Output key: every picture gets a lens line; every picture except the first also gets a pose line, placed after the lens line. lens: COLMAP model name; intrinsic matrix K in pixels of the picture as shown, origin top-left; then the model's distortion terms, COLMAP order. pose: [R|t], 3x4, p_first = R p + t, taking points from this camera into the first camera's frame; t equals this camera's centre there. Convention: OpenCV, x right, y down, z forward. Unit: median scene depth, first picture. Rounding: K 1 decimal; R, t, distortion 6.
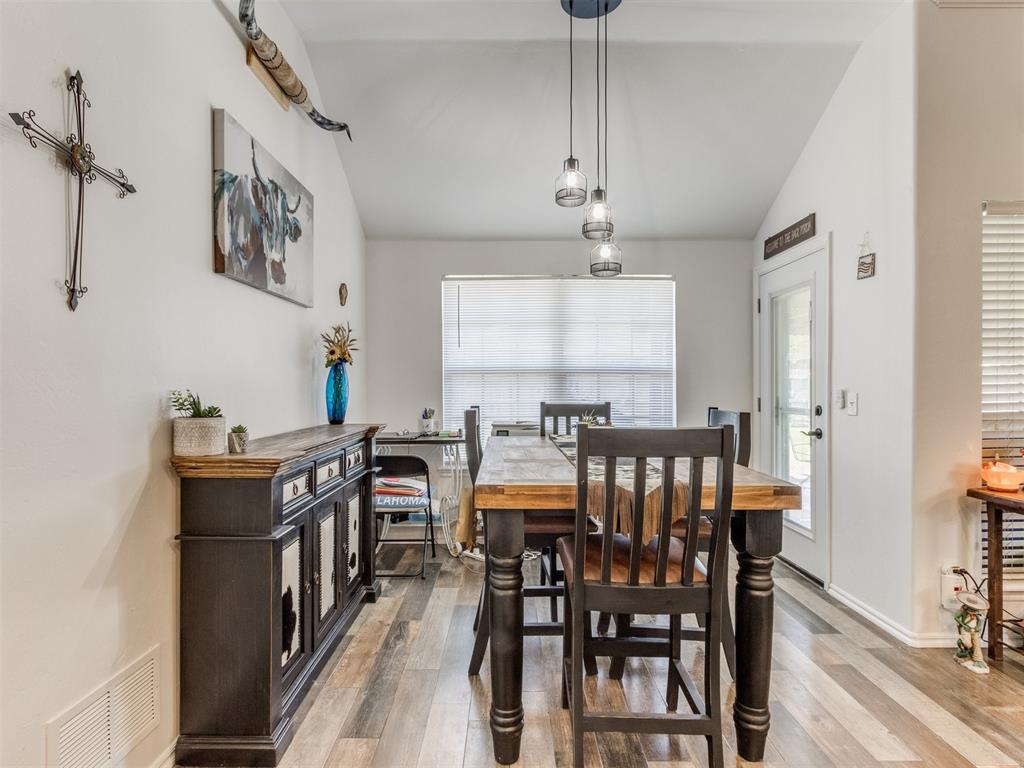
lens RADIAL K [[530.9, 0, 513.3], [0, 530.9, 388.9], [0, 0, 1]] dist [0.002544, -0.004463]
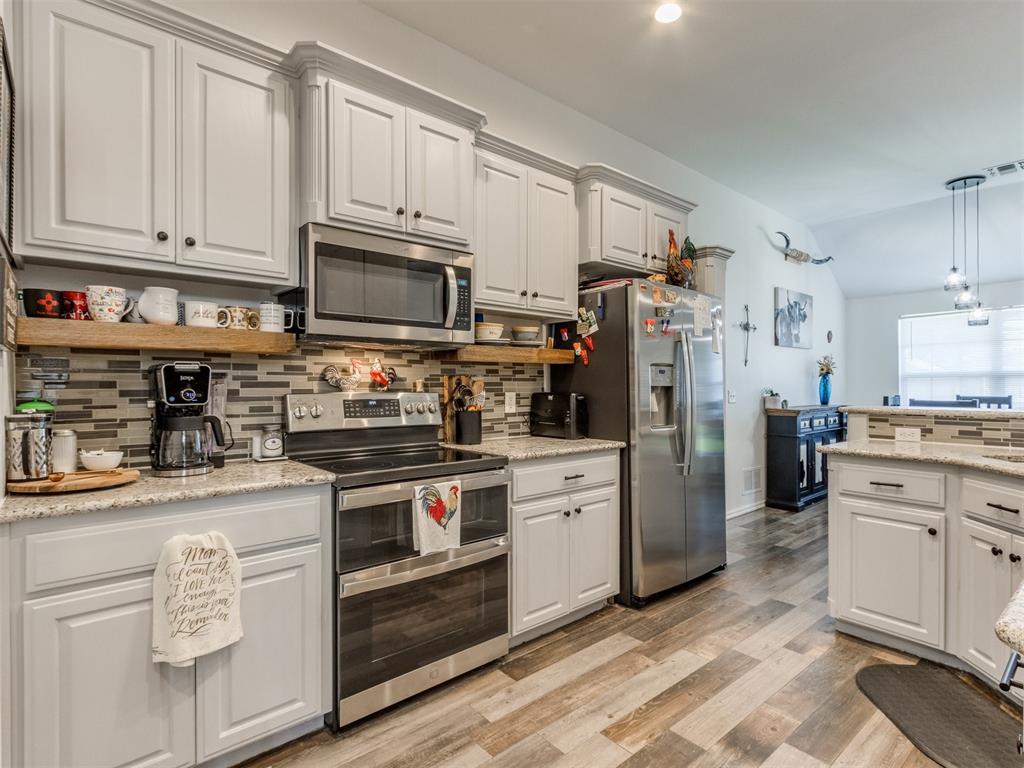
lens RADIAL K [[530.9, 0, 529.4], [0, 530.9, 392.0], [0, 0, 1]] dist [0.002544, -0.004463]
pose [[0.658049, 0.004063, -0.752964, 0.474940], [0.000248, 0.999984, 0.005613, 0.006783], [0.752975, -0.003881, 0.658038, -1.242737]]
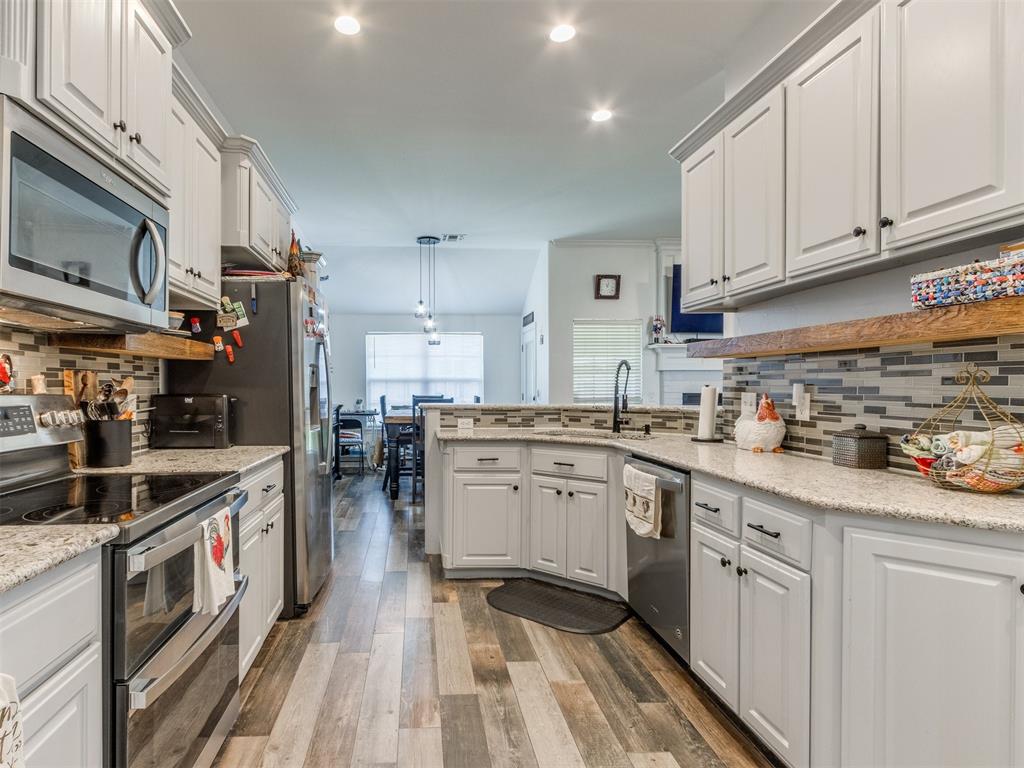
lens RADIAL K [[530.9, 0, 445.6], [0, 530.9, 392.4], [0, 0, 1]] dist [0.002544, -0.004463]
pose [[0.998431, -0.000604, 0.055987, 0.072821], [0.000419, 0.999994, 0.003329, 0.008079], [-0.055989, -0.003301, 0.998426, -1.408254]]
